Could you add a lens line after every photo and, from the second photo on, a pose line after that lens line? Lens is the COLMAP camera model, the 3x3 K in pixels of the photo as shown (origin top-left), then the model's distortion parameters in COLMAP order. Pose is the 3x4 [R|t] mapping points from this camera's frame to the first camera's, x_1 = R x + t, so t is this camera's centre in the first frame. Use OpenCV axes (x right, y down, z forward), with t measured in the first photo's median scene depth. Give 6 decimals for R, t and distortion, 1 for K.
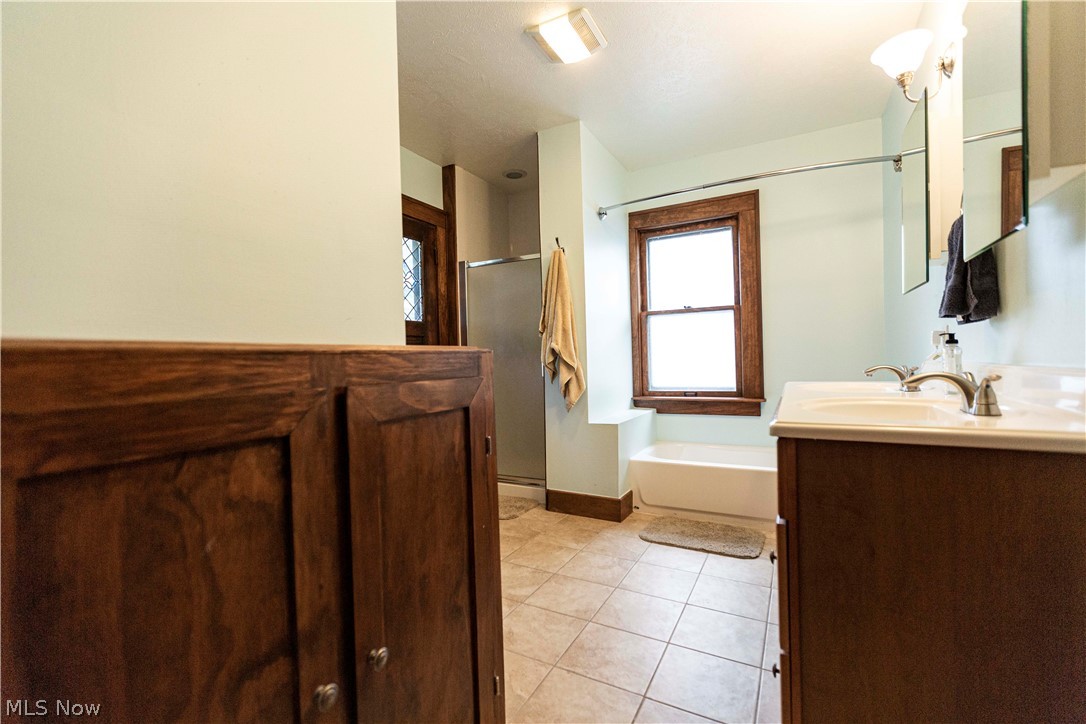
lens RADIAL K [[480.1, 0, 543.0], [0, 480.1, 362.0], [0, 0, 1]] dist [0.003127, 0.000305]
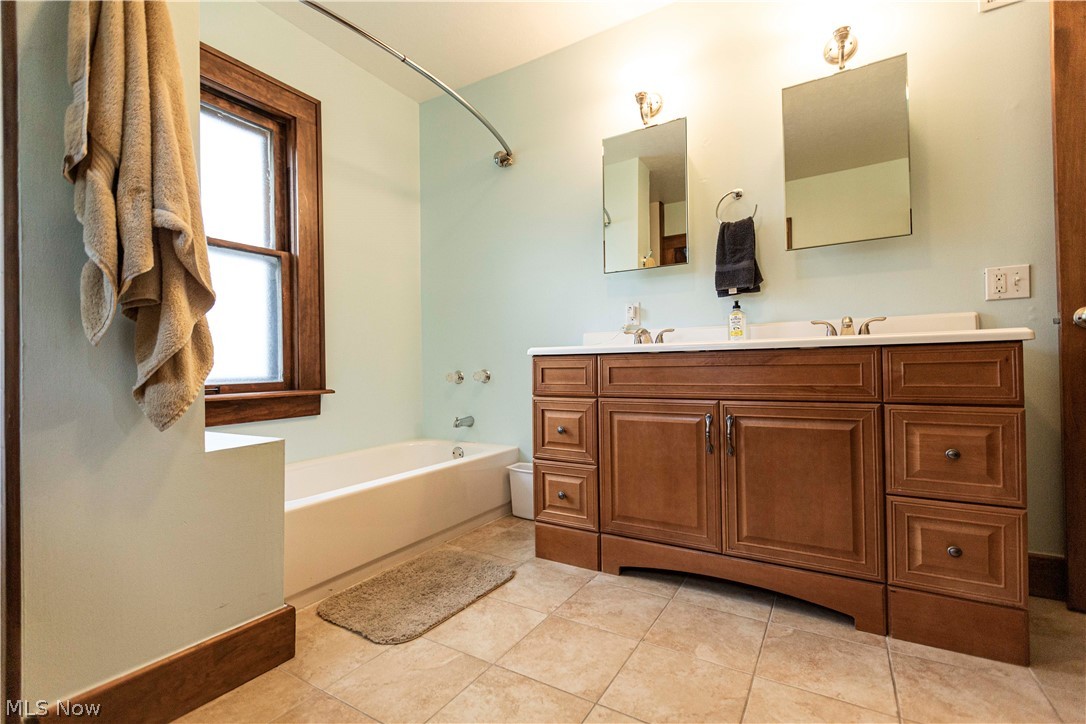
lens RADIAL K [[480.1, 0, 543.0], [0, 480.1, 362.0], [0, 0, 1]] dist [0.003127, 0.000305]
pose [[0.055287, 0.033103, 0.997922, -0.245611], [0.019799, 0.999217, -0.034243, 0.065878], [-0.998274, 0.021651, 0.054588, 0.630316]]
